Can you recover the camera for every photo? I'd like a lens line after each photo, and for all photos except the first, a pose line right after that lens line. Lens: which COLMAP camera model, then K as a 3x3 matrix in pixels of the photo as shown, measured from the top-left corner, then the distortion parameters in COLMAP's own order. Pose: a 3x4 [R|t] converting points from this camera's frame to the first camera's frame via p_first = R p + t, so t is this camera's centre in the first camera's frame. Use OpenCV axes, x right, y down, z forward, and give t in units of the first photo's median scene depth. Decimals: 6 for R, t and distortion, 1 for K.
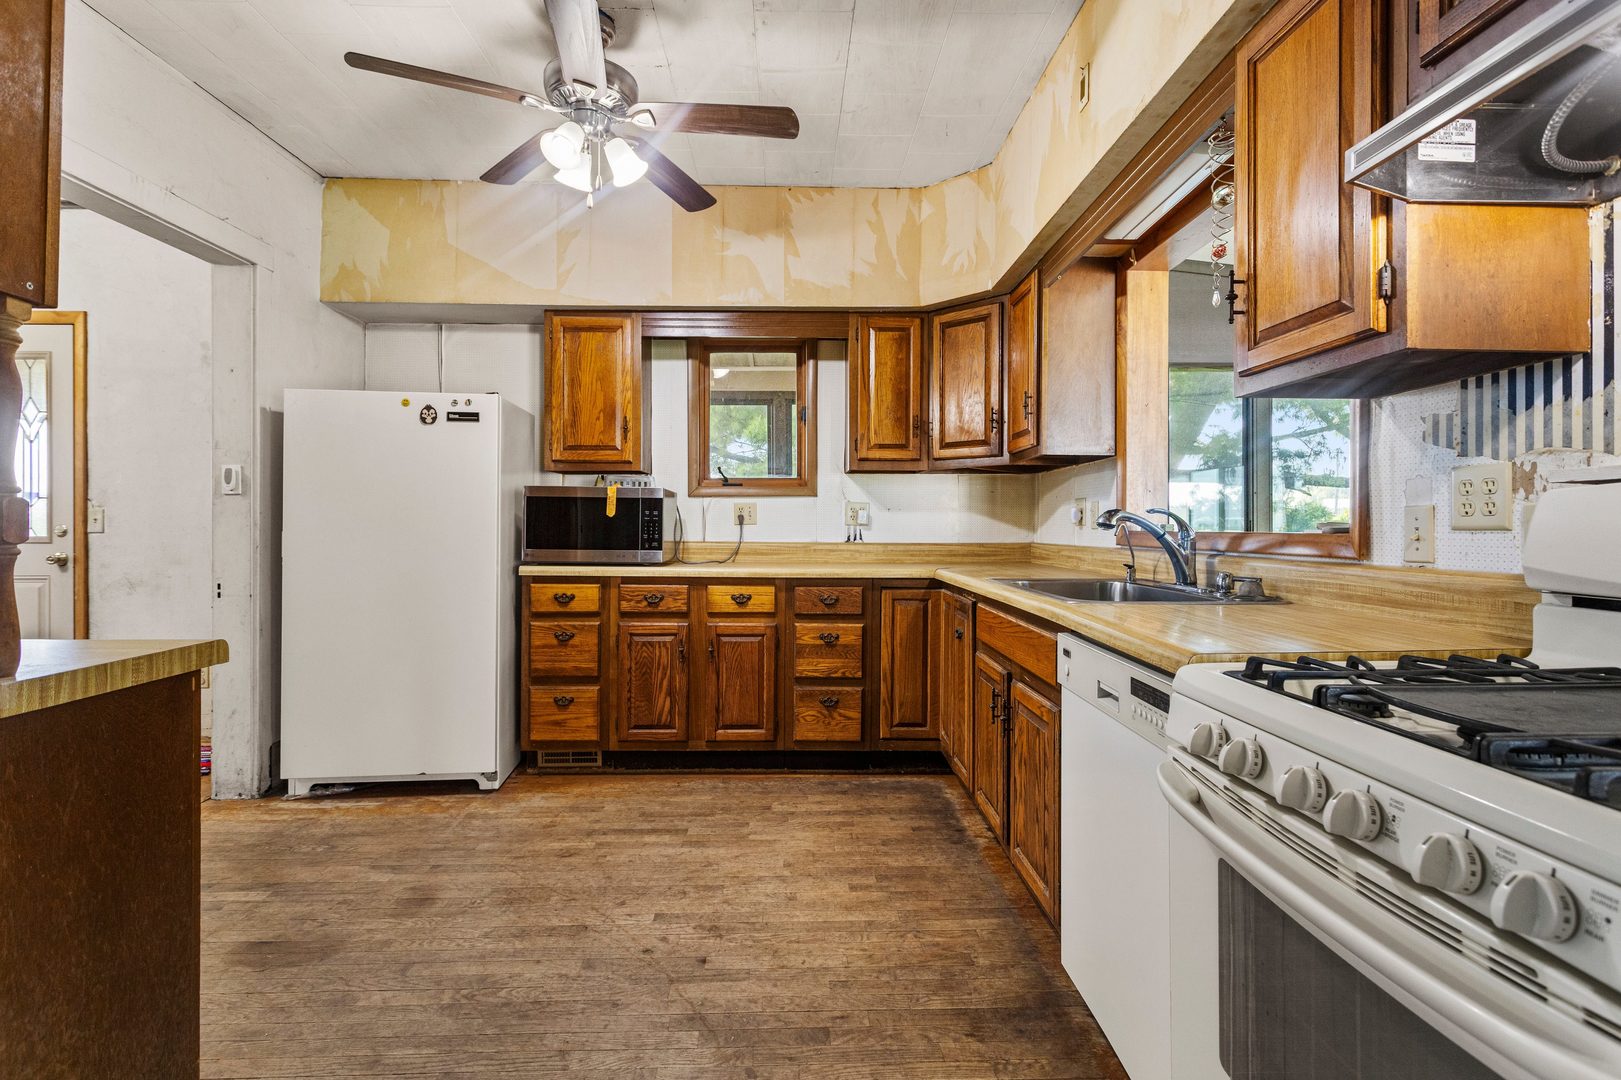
lens RADIAL K [[777.6, 0, 808.2], [0, 777.6, 524.0], [0, 0, 1]] dist [-0.000984, 0.000962]
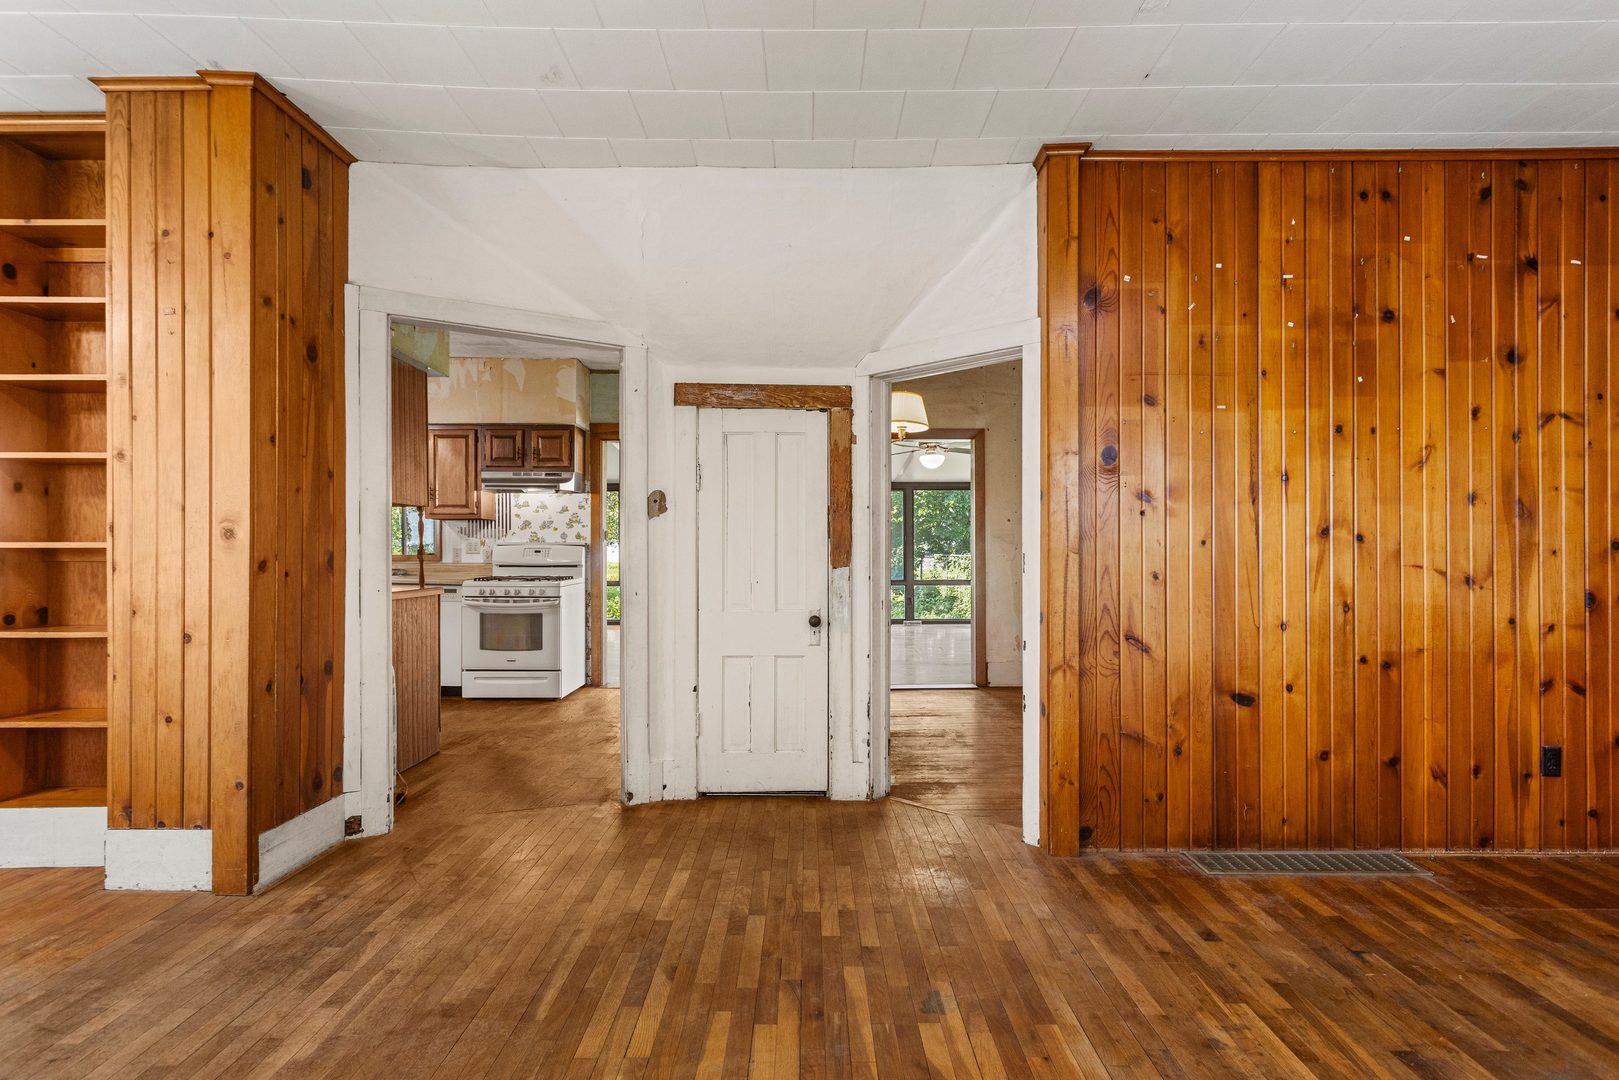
lens RADIAL K [[780.7, 0, 805.2], [0, 780.7, 547.0], [0, 0, 1]] dist [0.001908, 0.000770]
pose [[0.035882, -0.000428, 0.999356, -1.566625], [-0.002838, 0.999996, 0.000530, -0.016441], [-0.999352, -0.002855, 0.035881, -0.482334]]
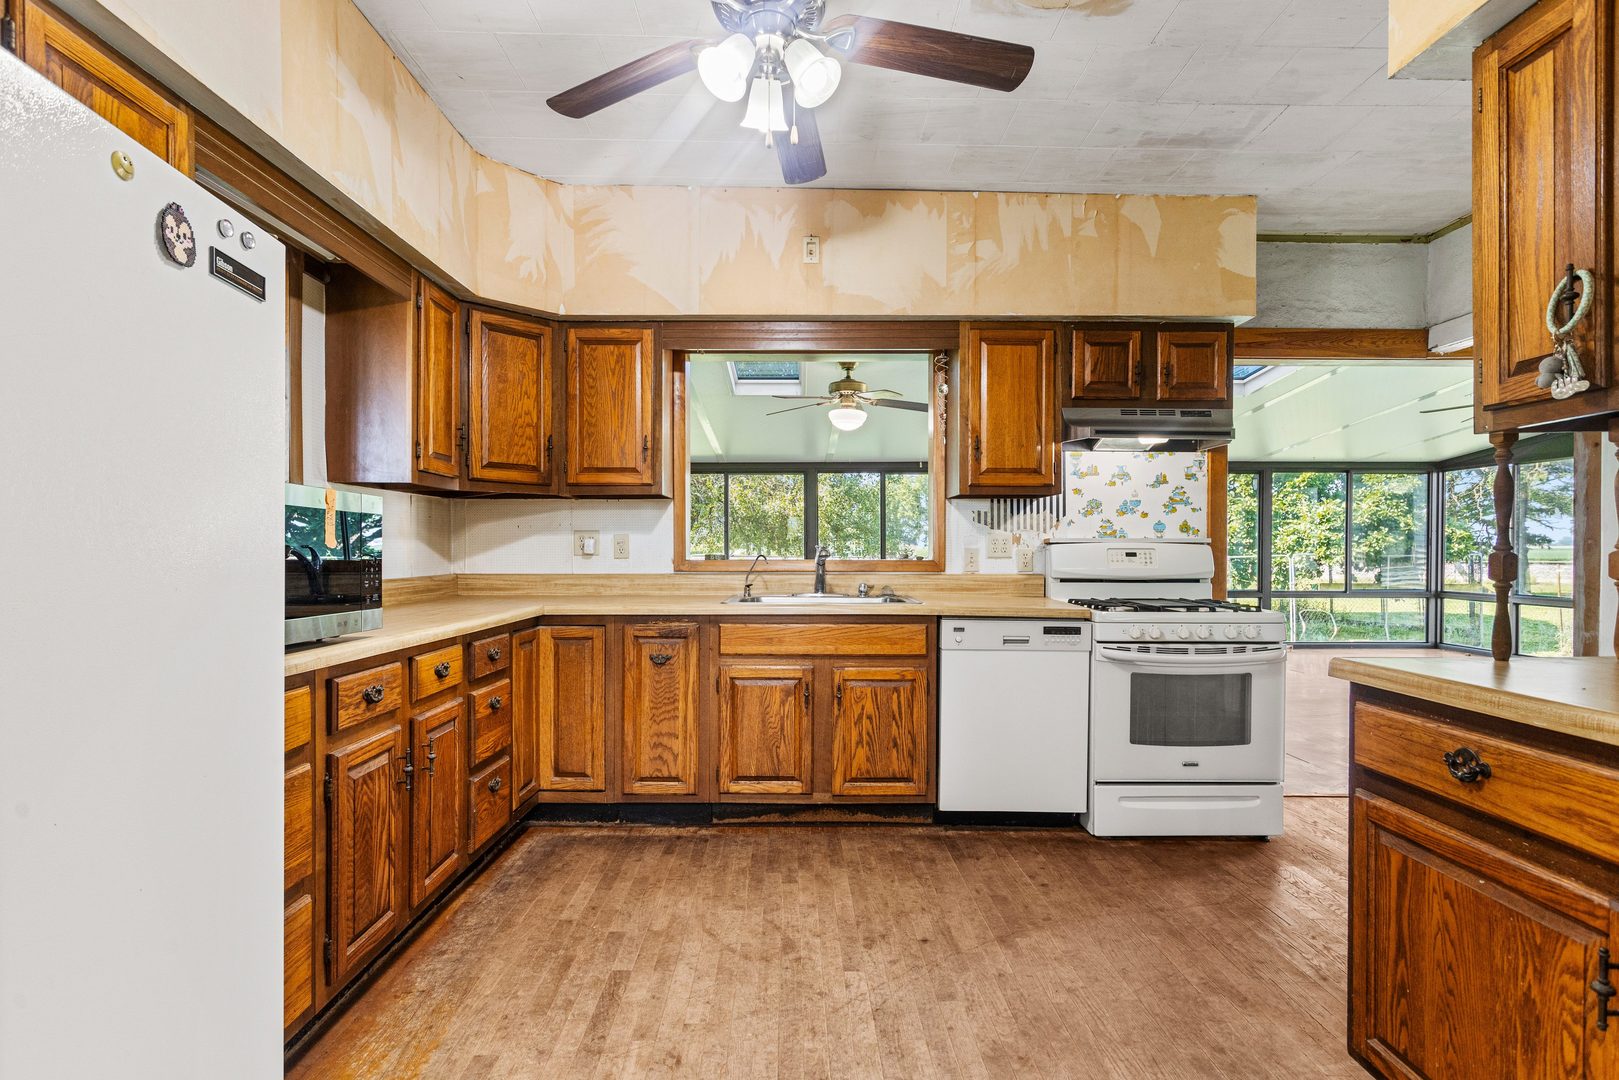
lens RADIAL K [[785.2, 0, 808.1], [0, 785.2, 558.8], [0, 0, 1]] dist [0.002381, 0.000339]
pose [[0.014829, -0.015180, 0.999775, -0.755802], [-0.004060, 0.999876, 0.015242, -0.011317], [-0.999882, -0.004285, 0.014766, 0.678568]]
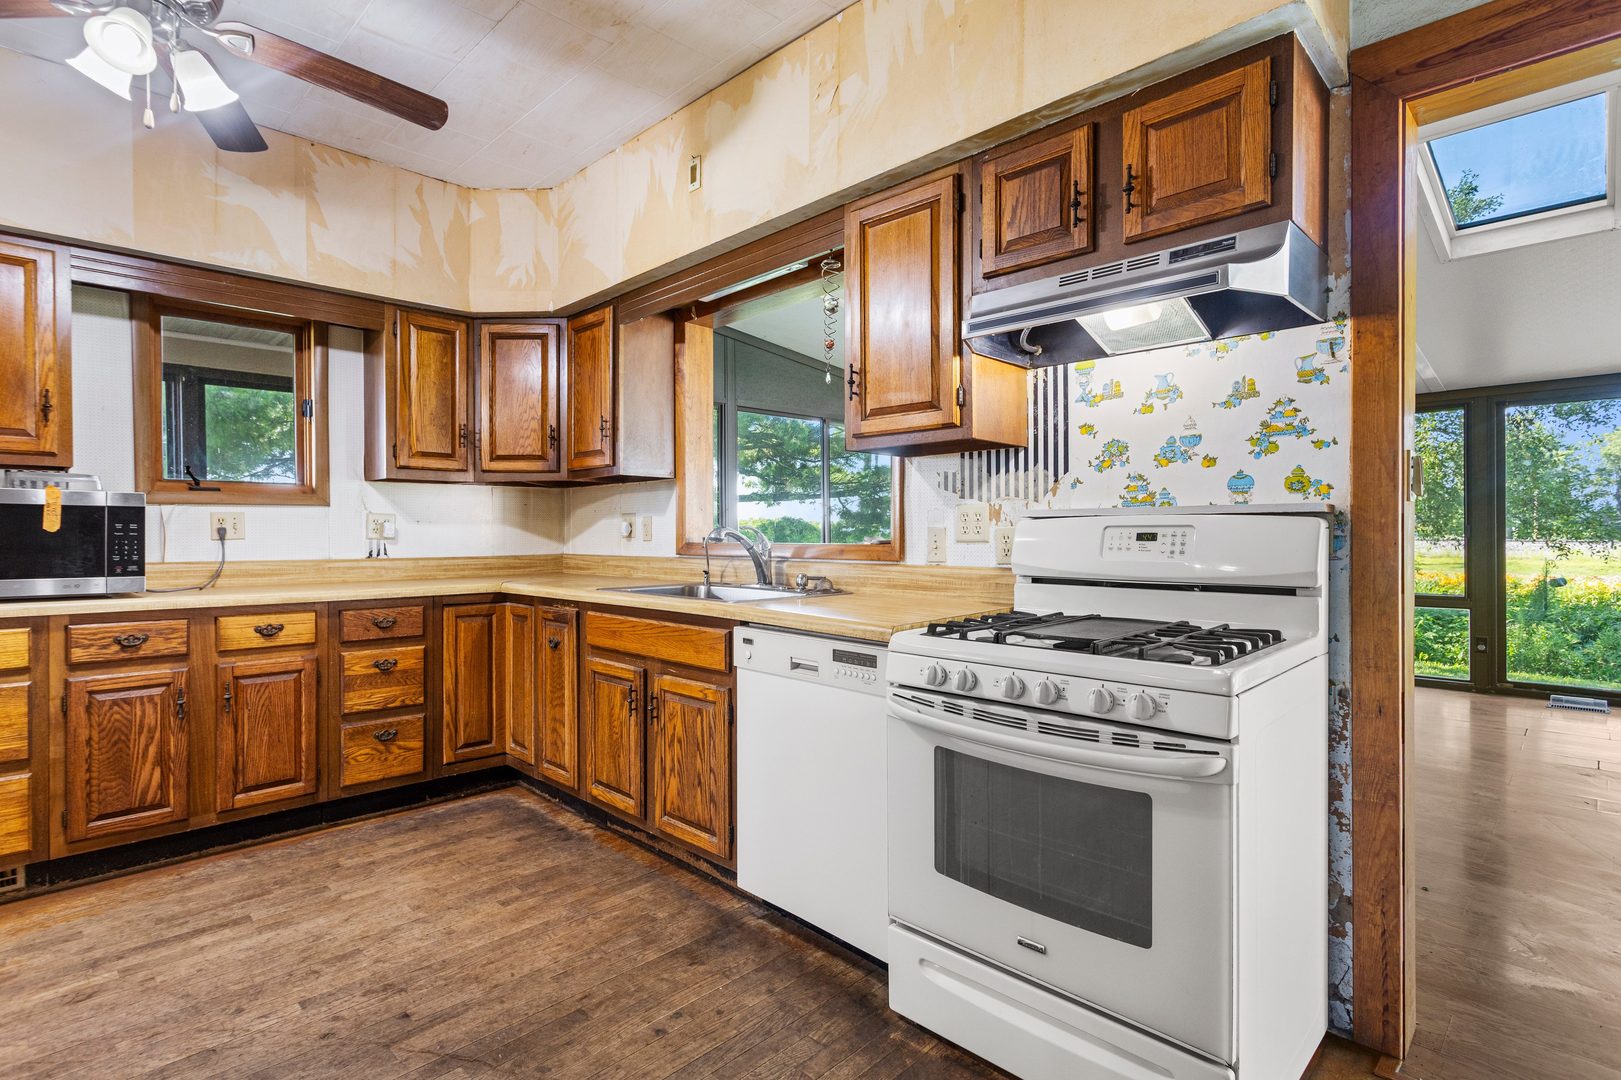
lens RADIAL K [[797.7, 0, 809.7], [0, 797.7, 538.9], [0, 0, 1]] dist [0.002547, 0.001099]
pose [[0.722766, -0.010493, 0.691014, -0.257225], [0.003393, 0.999927, 0.011635, -0.008826], [-0.691085, -0.006064, 0.722748, -0.009637]]
